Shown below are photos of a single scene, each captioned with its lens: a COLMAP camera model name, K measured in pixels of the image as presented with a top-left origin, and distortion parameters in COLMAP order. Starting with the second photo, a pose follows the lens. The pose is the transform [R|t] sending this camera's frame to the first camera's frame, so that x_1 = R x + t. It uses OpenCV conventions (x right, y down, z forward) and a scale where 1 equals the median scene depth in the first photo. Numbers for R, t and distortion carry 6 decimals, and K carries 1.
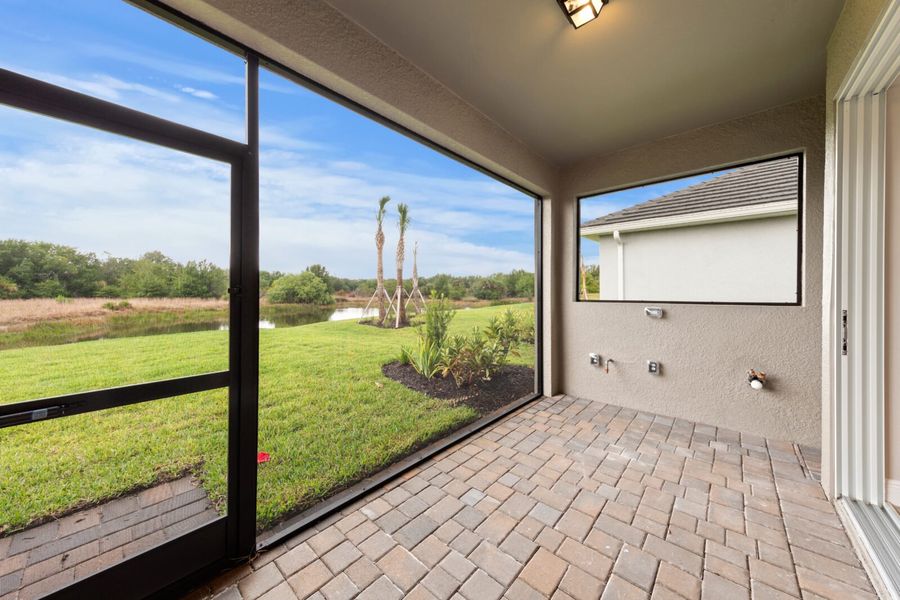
lens RADIAL K [[309.3, 0, 450.6], [0, 309.3, 291.5], [0, 0, 1]] dist [0.010600, -0.000837]
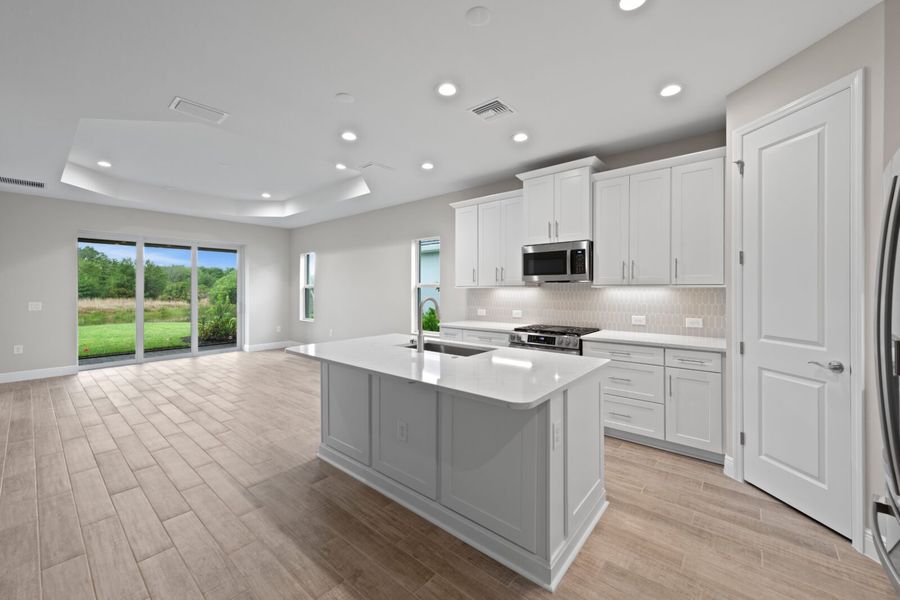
lens RADIAL K [[354.1, 0, 449.6], [0, 354.1, 289.2], [0, 0, 1]] dist [0.010132, -0.001256]
pose [[0.999561, -0.001018, 0.029605, 0.542467], [0.001120, 0.999993, -0.003430, -0.010011], [-0.029601, 0.003461, 0.999556, -0.498092]]
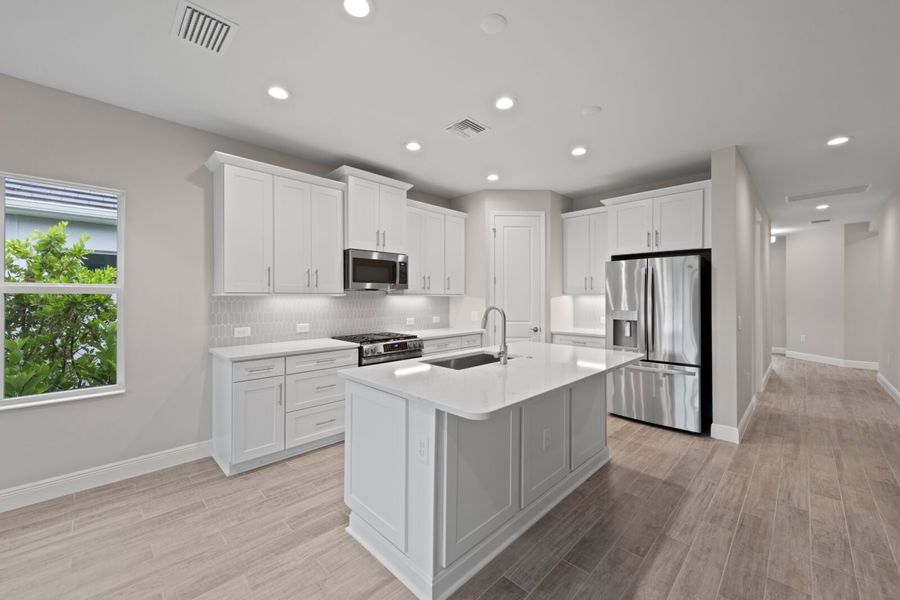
lens RADIAL K [[354.1, 0, 448.5], [0, 354.1, 297.8], [0, 0, 1]] dist [0.010132, -0.001256]
pose [[0.053838, -0.002718, 0.998546, 0.339309], [0.003845, 0.999989, 0.002515, -0.011094], [-0.998542, 0.003704, 0.053848, -0.276543]]
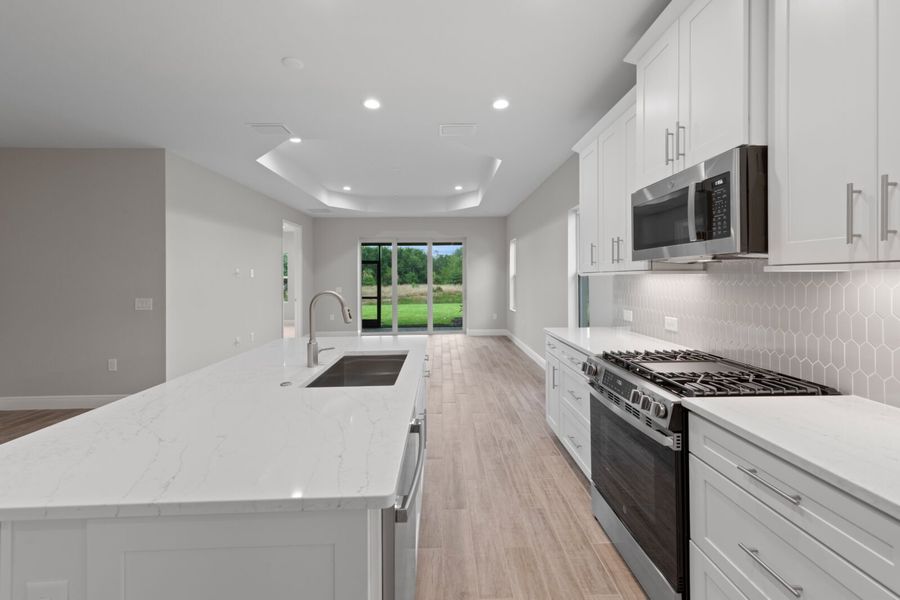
lens RADIAL K [[359.0, 0, 451.3], [0, 359.0, 272.1], [0, 0, 1]] dist [0.015204, -0.000119]
pose [[0.689604, -0.017231, -0.723982, 0.679209], [0.005168, 0.999809, -0.018873, -0.010417], [0.724168, 0.009273, 0.689561, -0.357360]]
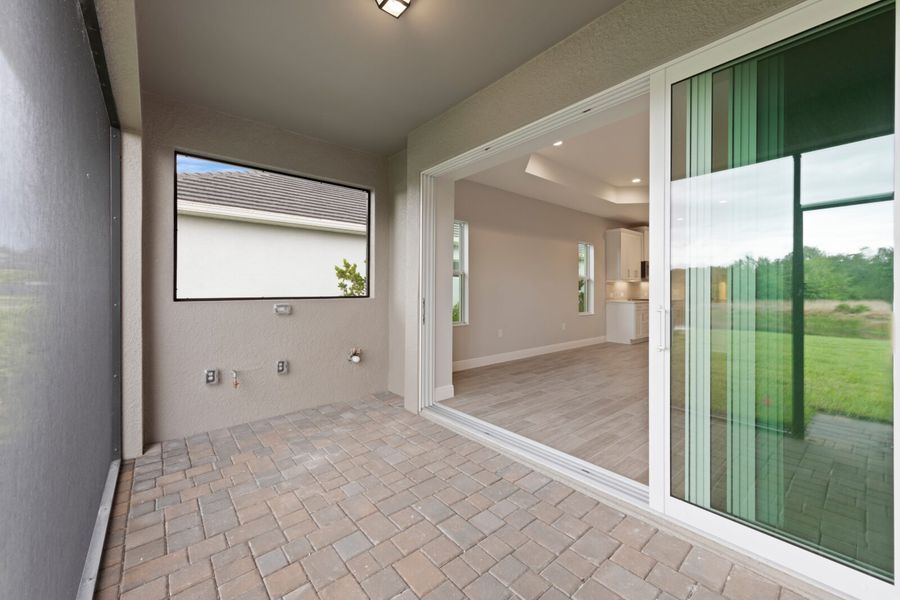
lens RADIAL K [[354.1, 0, 447.1], [0, 354.1, 288.5], [0, 0, 1]] dist [0.010132, -0.001256]
pose [[0.146631, 0.003379, 0.989185, -0.092092], [0.000647, 0.999994, -0.003511, 0.002135], [-0.989191, 0.001155, 0.146628, 0.088091]]
